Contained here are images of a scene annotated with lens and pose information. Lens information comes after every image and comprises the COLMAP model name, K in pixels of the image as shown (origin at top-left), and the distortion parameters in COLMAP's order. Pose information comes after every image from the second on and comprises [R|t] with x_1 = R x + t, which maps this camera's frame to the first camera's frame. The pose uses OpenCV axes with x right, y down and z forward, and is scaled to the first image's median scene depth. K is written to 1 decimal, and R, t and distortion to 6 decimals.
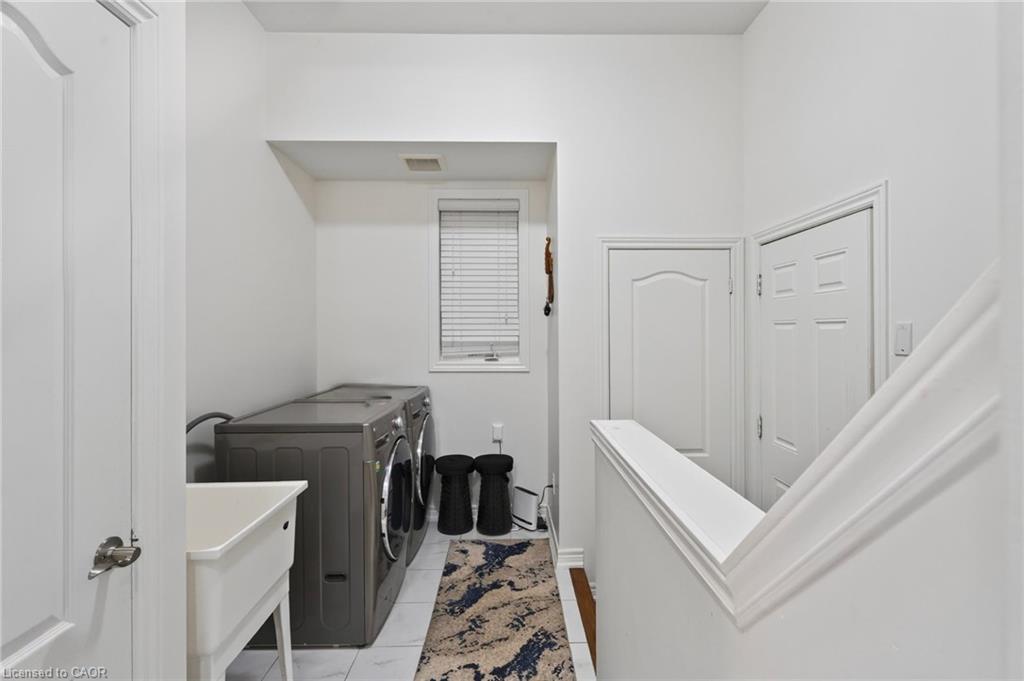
lens RADIAL K [[467.9, 0, 519.4], [0, 467.9, 334.8], [0, 0, 1]] dist [-0.016211, 0.005011]
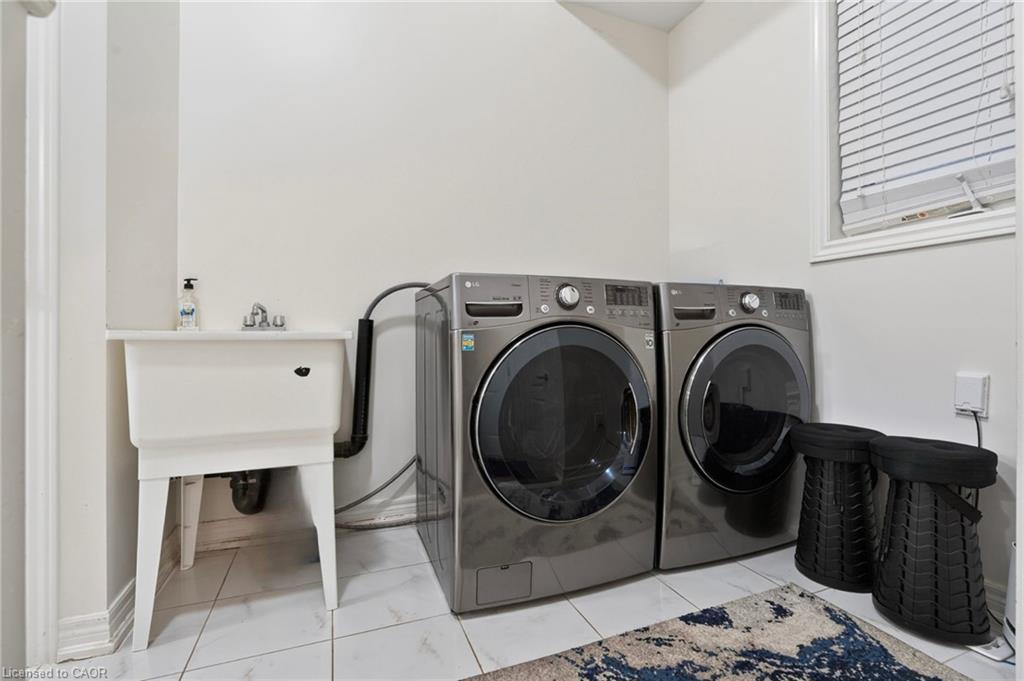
lens RADIAL K [[467.9, 0, 517.2], [0, 467.9, 334.3], [0, 0, 1]] dist [-0.016211, 0.005011]
pose [[0.359647, 0.001181, -0.933088, 0.206006], [-0.007611, 0.999970, -0.001668, 0.185092], [0.933058, 0.007702, 0.359645, 0.563893]]
